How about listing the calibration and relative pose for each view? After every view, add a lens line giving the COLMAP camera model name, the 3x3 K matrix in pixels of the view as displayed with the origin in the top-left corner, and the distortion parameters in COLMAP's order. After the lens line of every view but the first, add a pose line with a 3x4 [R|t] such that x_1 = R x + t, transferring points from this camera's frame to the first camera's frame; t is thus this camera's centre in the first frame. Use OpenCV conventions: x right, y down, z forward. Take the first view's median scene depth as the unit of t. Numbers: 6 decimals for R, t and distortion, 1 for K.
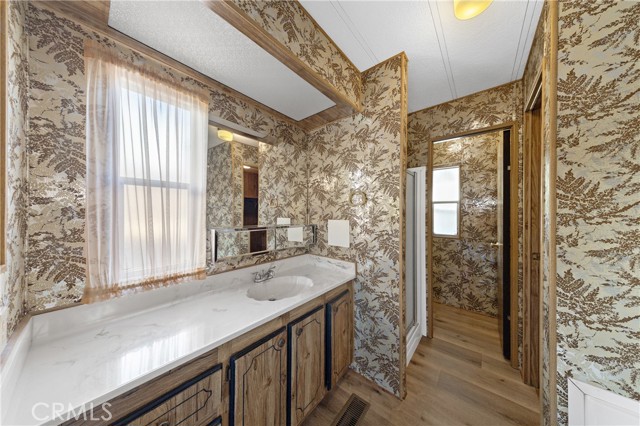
lens RADIAL K [[193.6, 0, 322.7], [0, 193.6, 212.1], [0, 0, 1]] dist [0.000583, -0.000014]
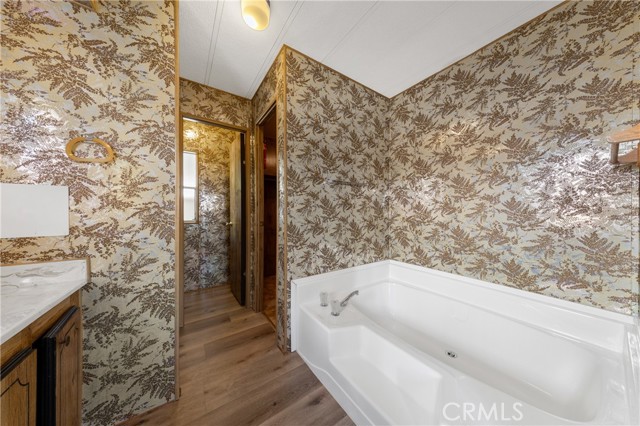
lens RADIAL K [[193.6, 0, 322.7], [0, 193.6, 212.1], [0, 0, 1]] dist [0.000583, -0.000014]
pose [[0.267324, -0.013752, 0.963509, -0.211067], [-0.003765, 0.999876, 0.015316, 0.107778], [-0.963599, -0.007722, 0.267239, 0.137397]]
